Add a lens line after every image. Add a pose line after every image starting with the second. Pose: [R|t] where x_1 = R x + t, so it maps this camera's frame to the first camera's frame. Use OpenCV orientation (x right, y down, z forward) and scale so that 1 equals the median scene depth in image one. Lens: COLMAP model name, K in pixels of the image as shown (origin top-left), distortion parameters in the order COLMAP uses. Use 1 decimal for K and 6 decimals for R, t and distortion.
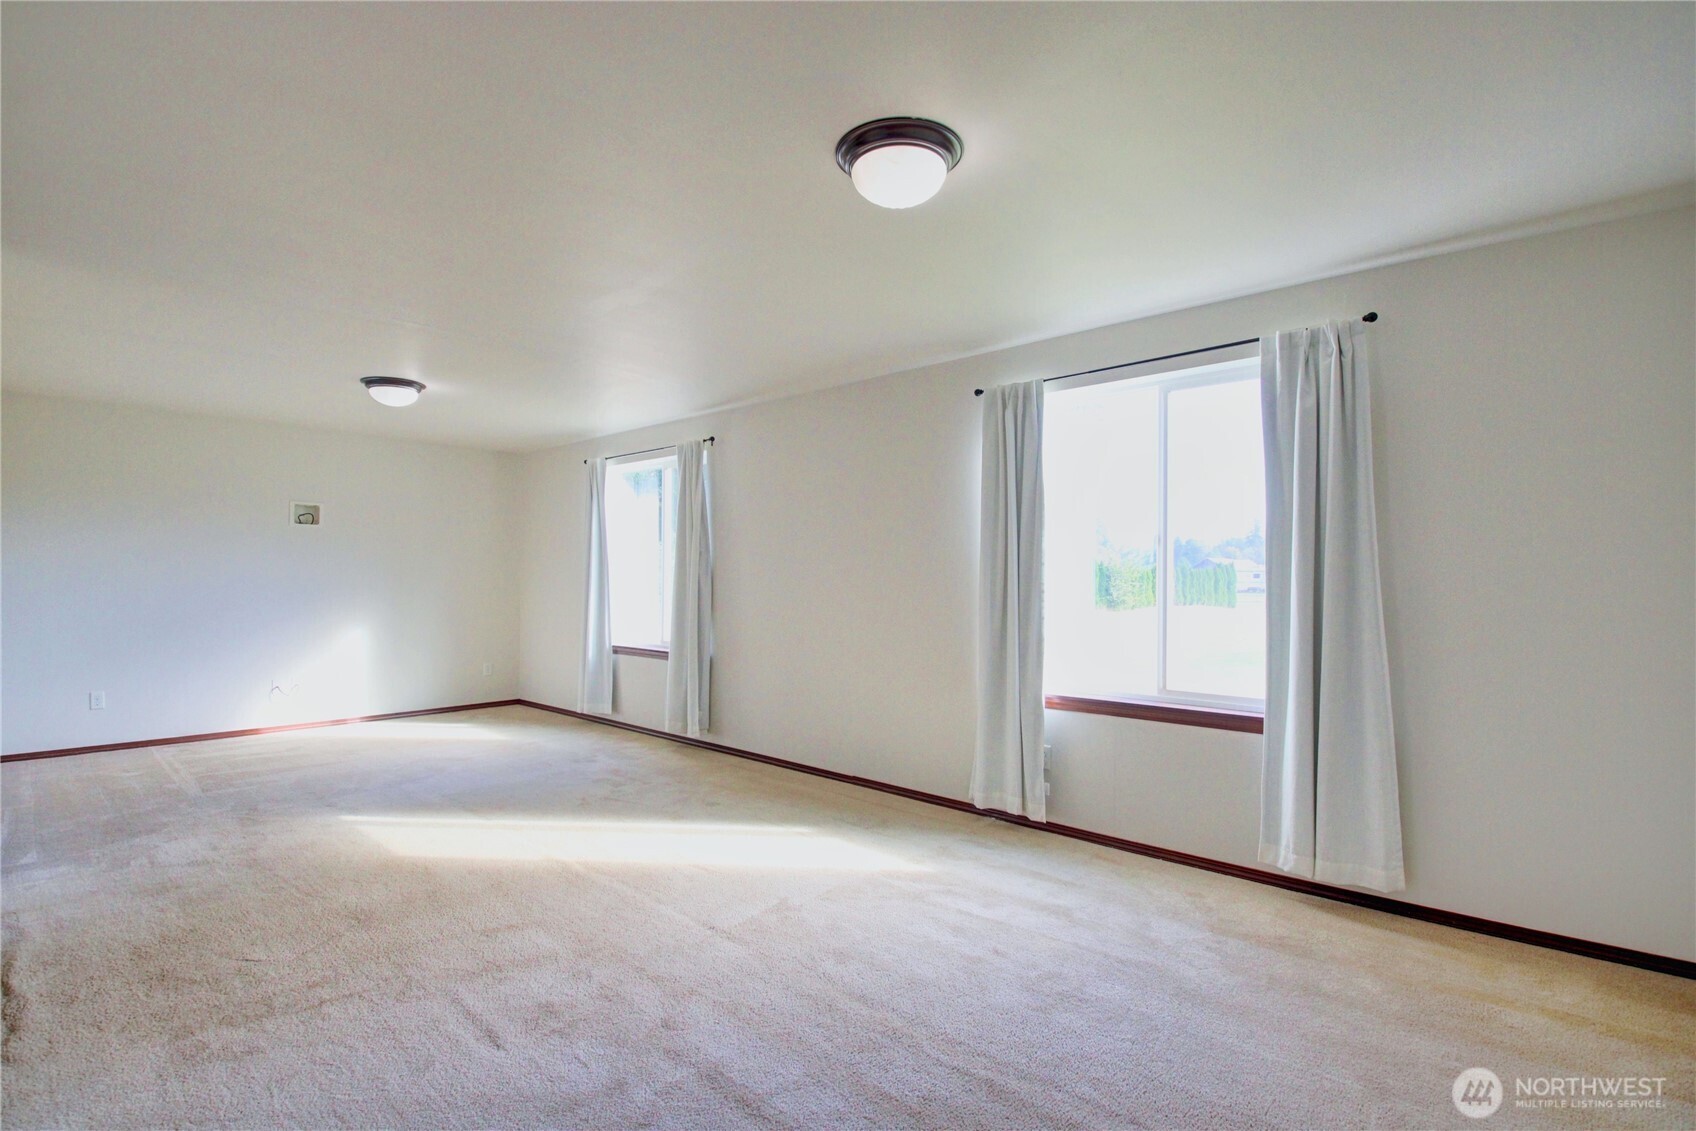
lens RADIAL K [[791.6, 0, 839.4], [0, 791.6, 558.4], [0, 0, 1]] dist [-0.023065, -0.002624]
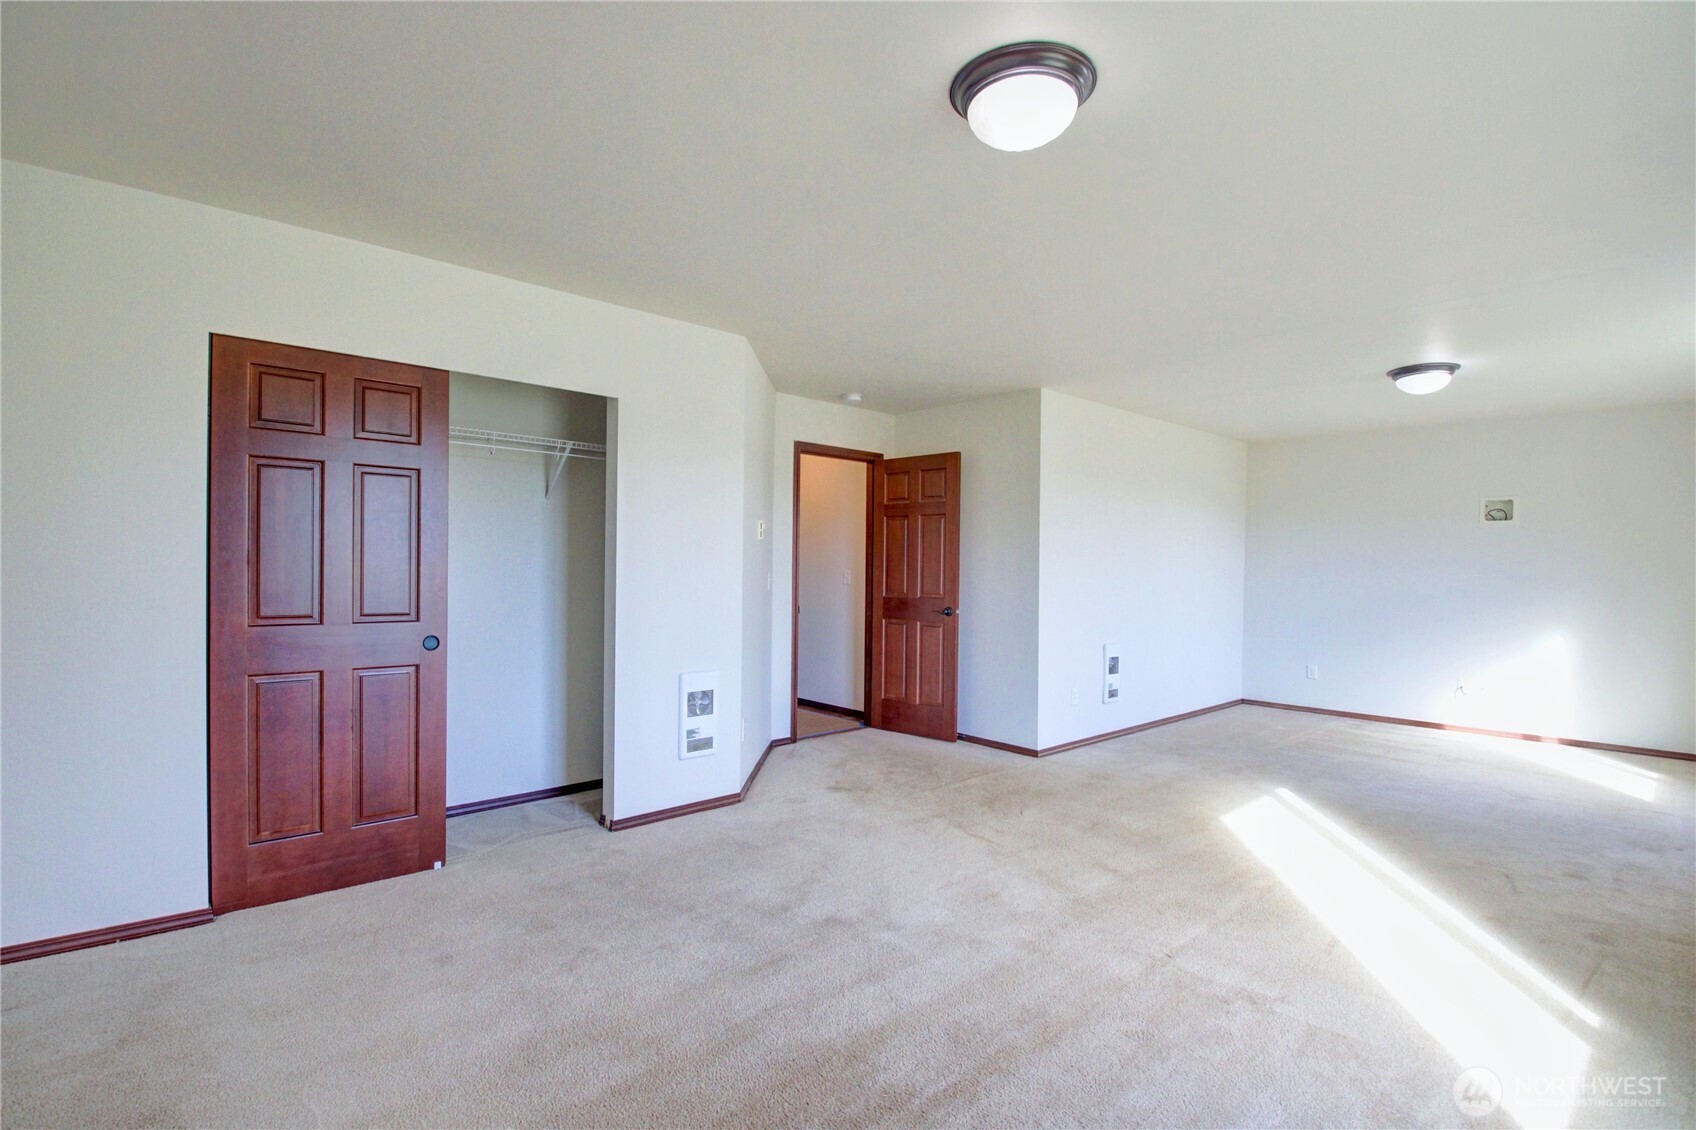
lens RADIAL K [[791.6, 0, 839.7], [0, 791.6, 572.3], [0, 0, 1]] dist [-0.023065, -0.002624]
pose [[-0.105884, 0.003323, -0.994373, 0.495129], [0.006421, 0.999976, 0.002658, 0.016163], [0.994358, -0.006103, -0.105903, 0.464568]]
